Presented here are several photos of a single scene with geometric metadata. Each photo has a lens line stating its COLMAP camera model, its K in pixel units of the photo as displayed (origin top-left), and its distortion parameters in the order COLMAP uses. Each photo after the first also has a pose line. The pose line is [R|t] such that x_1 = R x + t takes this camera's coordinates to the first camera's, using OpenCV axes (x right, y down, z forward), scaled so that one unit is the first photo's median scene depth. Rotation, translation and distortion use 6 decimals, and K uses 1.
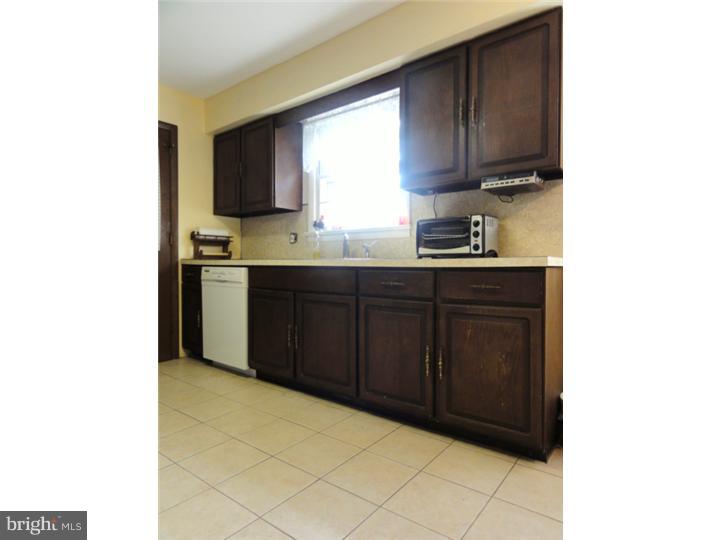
lens RADIAL K [[385.0, 0, 360.0], [0, 385.0, 270.0], [0, 0, 1]] dist [0.001794, 0.000021]
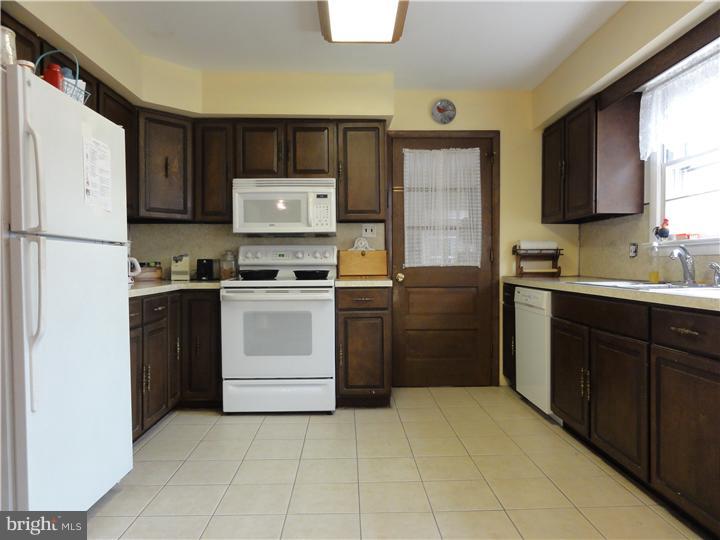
lens RADIAL K [[510.3, 0, 360.0], [0, 510.3, 270.0], [0, 0, 1]] dist [-0.006974, -0.003328]
pose [[0.635529, 0.006283, -0.772052, 0.251604], [-0.010797, 0.999941, -0.000751, -0.040518], [0.772002, 0.008813, 0.635559, -0.015265]]
